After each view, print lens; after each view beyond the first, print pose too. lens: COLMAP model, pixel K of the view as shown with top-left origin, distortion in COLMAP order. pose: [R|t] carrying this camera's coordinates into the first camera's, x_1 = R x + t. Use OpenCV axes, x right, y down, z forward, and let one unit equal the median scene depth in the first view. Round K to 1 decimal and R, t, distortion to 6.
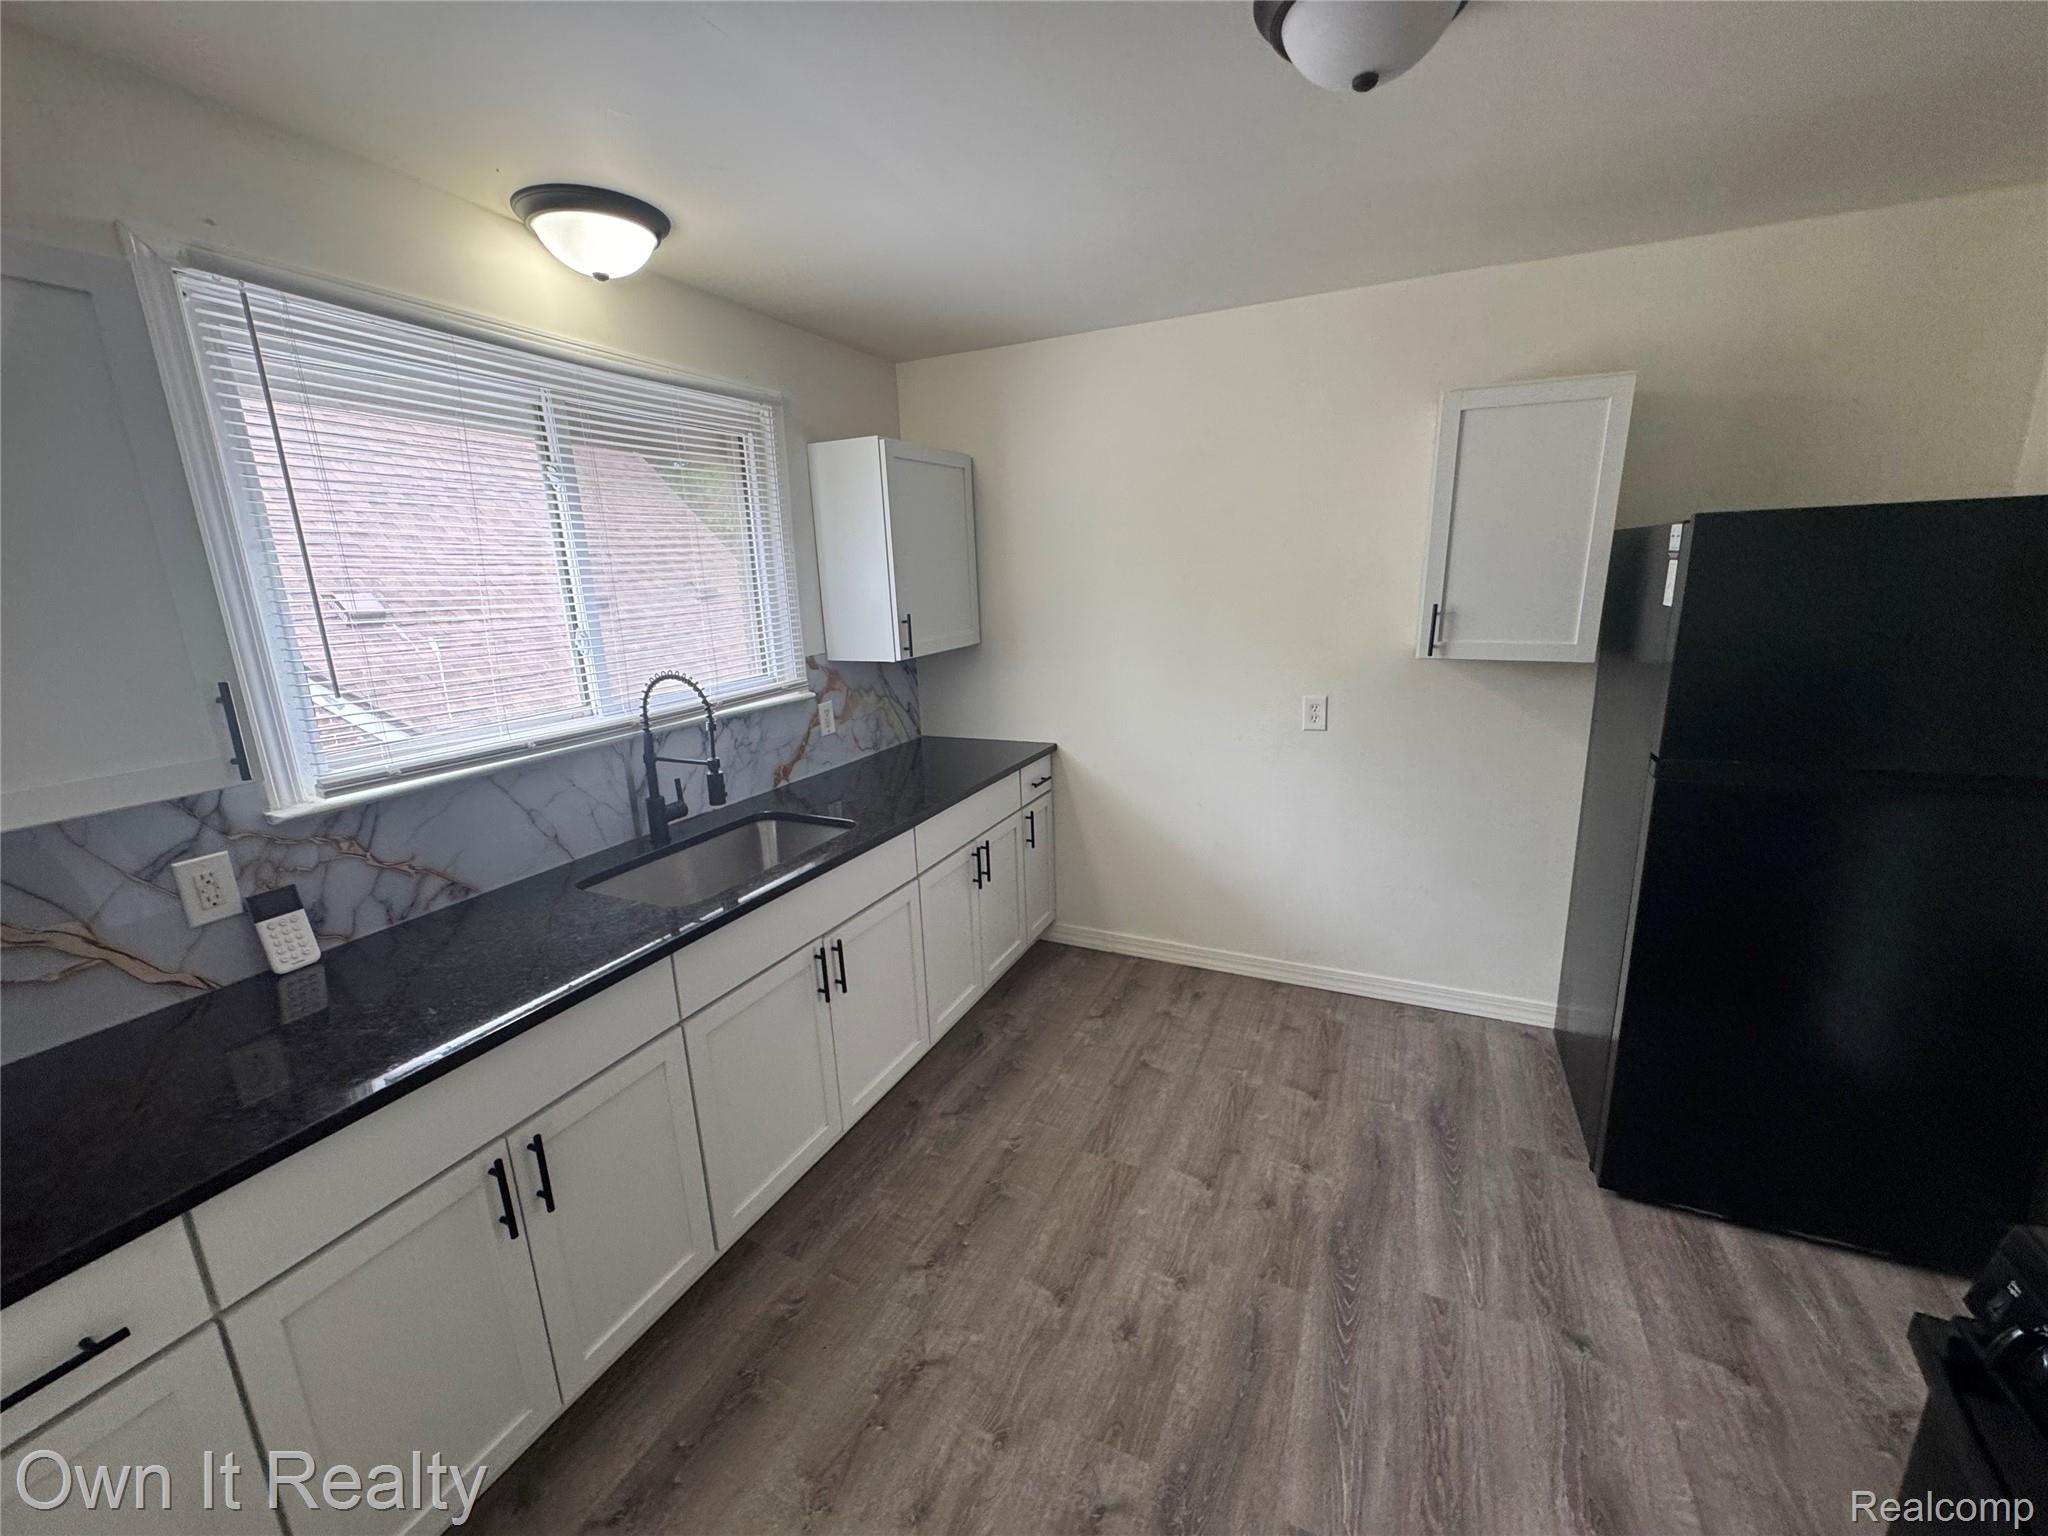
lens RADIAL K [[814.7, 0, 1025.1], [0, 814.7, 763.9], [0, 0, 1]] dist [-0.000460, 0.000348]
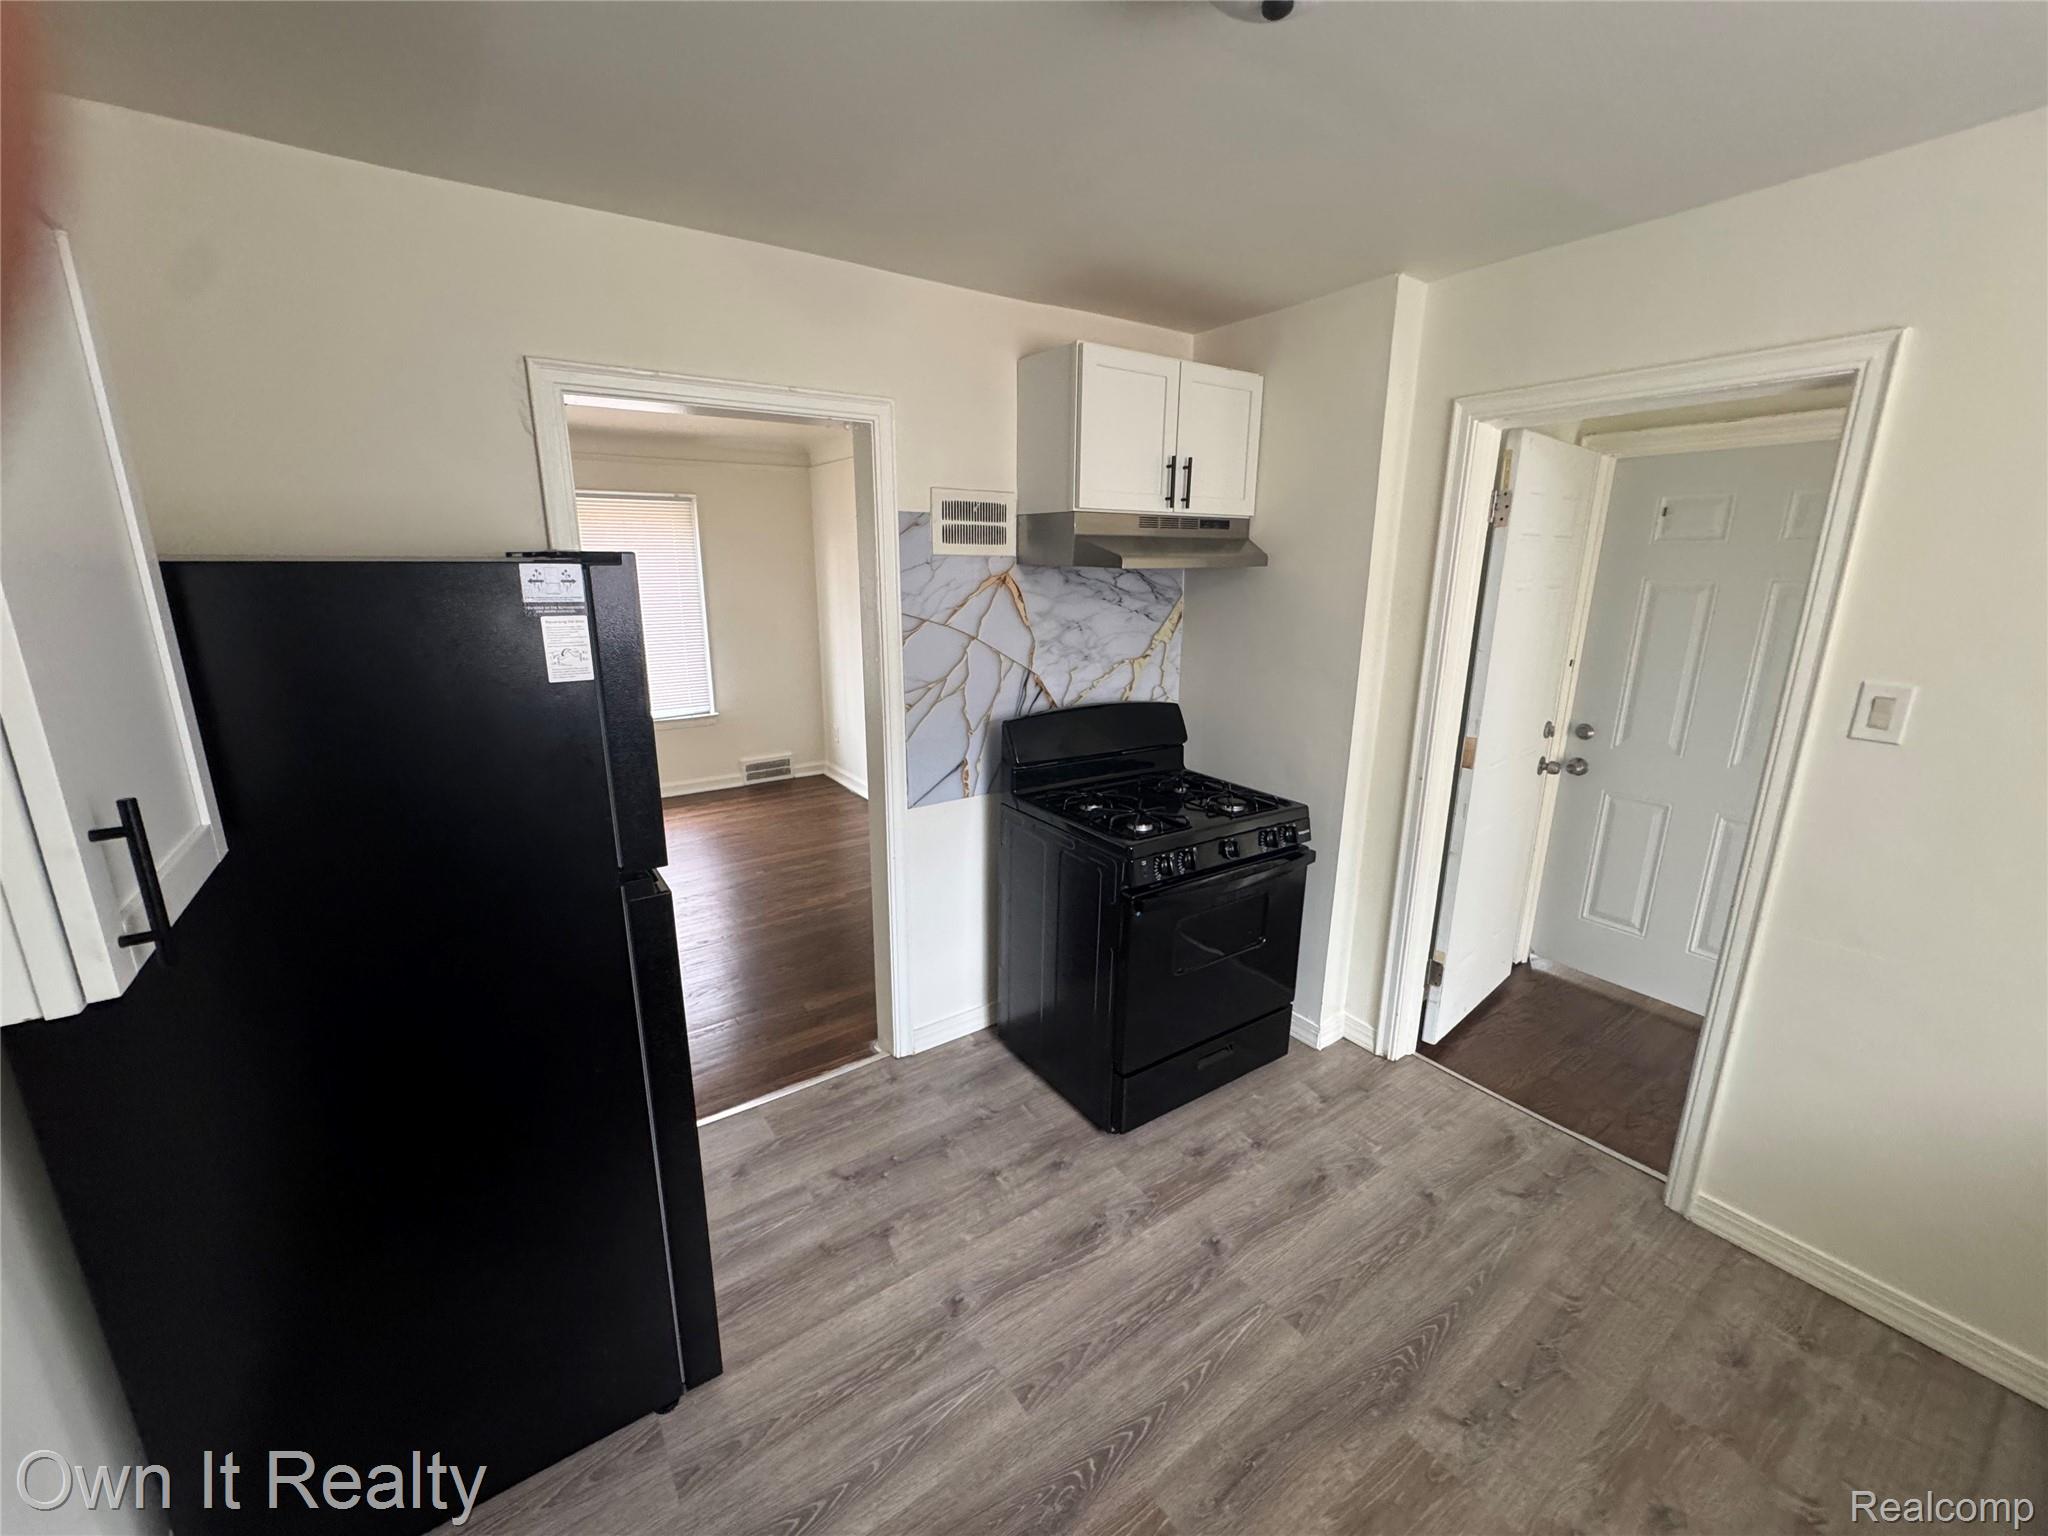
lens RADIAL K [[814.7, 0, 1020.3], [0, 814.7, 764.9], [0, 0, 1]] dist [-0.000460, 0.000348]
pose [[-0.859992, -0.098510, 0.500709, 0.126261], [0.143343, 0.895053, 0.422294, -0.409634], [-0.489761, 0.434943, -0.755618, 1.511802]]
